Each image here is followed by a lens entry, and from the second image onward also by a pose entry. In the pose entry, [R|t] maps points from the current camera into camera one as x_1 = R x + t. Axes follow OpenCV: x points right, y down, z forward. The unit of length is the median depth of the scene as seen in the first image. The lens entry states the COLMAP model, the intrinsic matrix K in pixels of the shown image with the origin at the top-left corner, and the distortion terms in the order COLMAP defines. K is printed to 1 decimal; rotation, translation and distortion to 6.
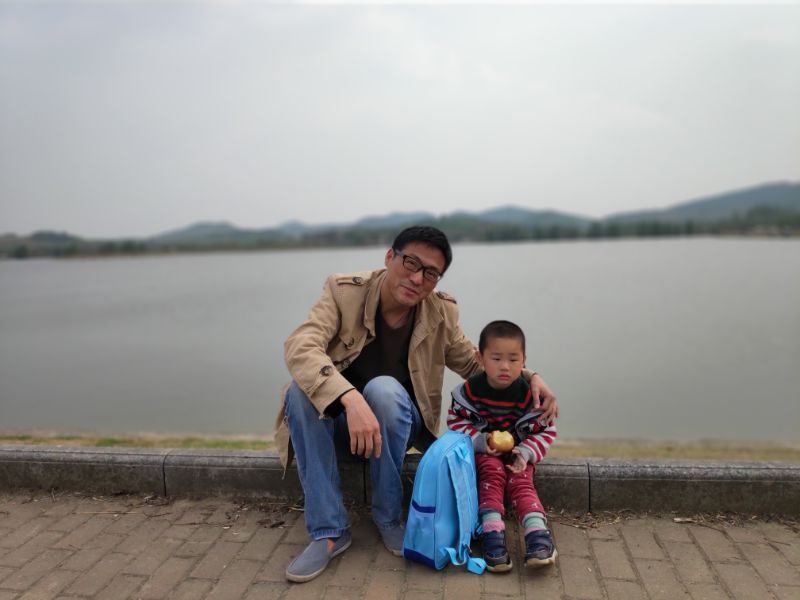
lens RADIAL K [[574.1, 0, 401.3], [0, 574.1, 298.0], [0, 0, 1]] dist [-0.003177, -0.018180]
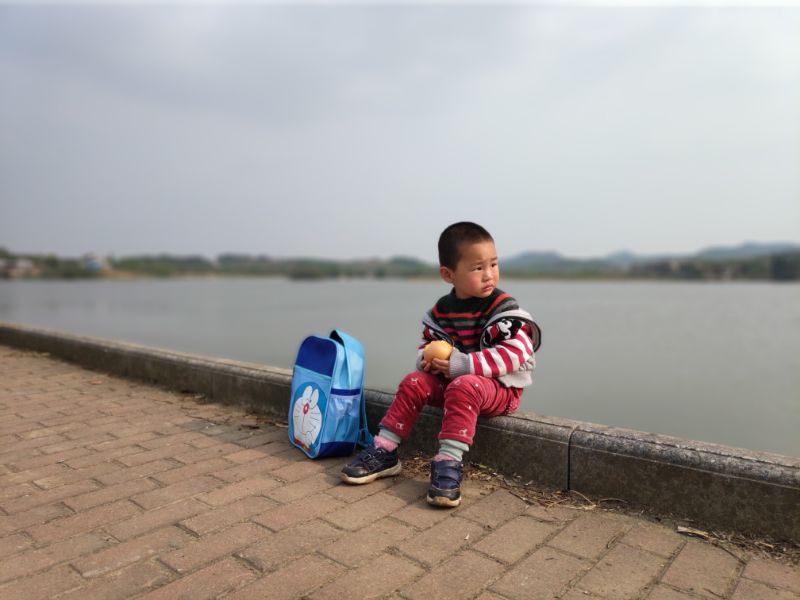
lens RADIAL K [[574.1, 0, 401.4], [0, 574.1, 294.7], [0, 0, 1]] dist [-0.003177, -0.018180]
pose [[0.847892, 0.055097, -0.527299, 0.526256], [-0.085760, 0.995740, -0.033857, 0.175065], [0.523188, 0.073928, 0.849005, 0.279816]]
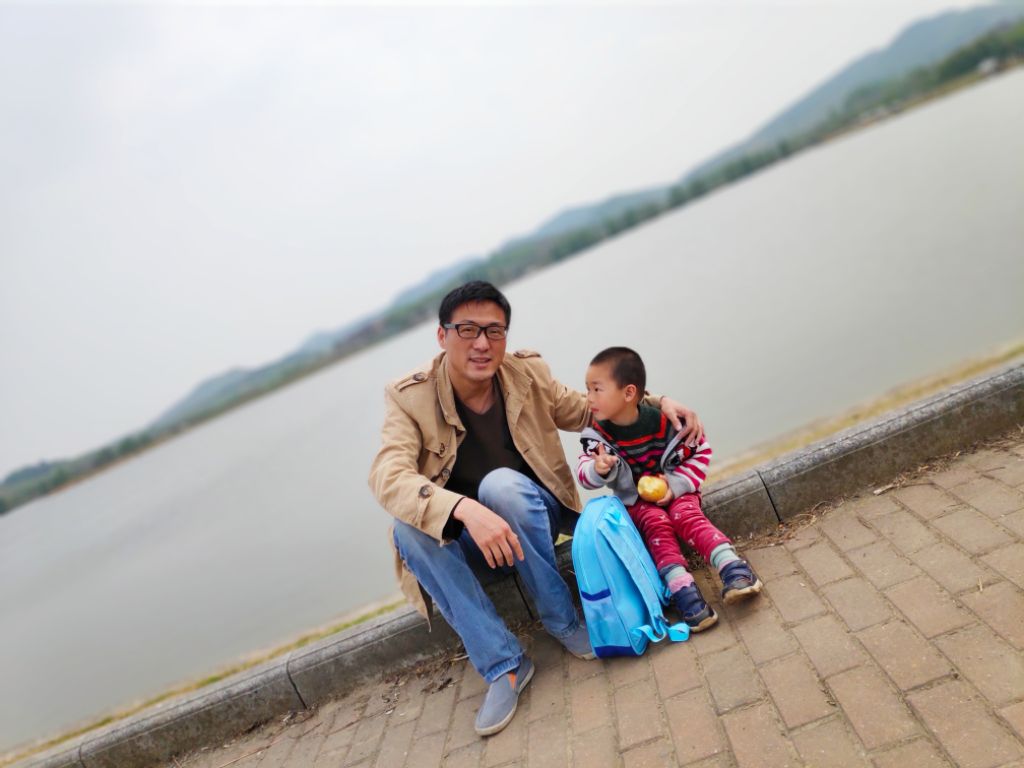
lens RADIAL K [[734.9, 0, 518.4], [0, 734.9, 392.4], [0, 0, 1]] dist [-0.003177, -0.018180]
pose [[0.922036, -0.385644, 0.033577, 0.009899], [0.384000, 0.922158, 0.046558, -0.004258], [-0.048918, -0.030035, 0.998351, -0.058249]]
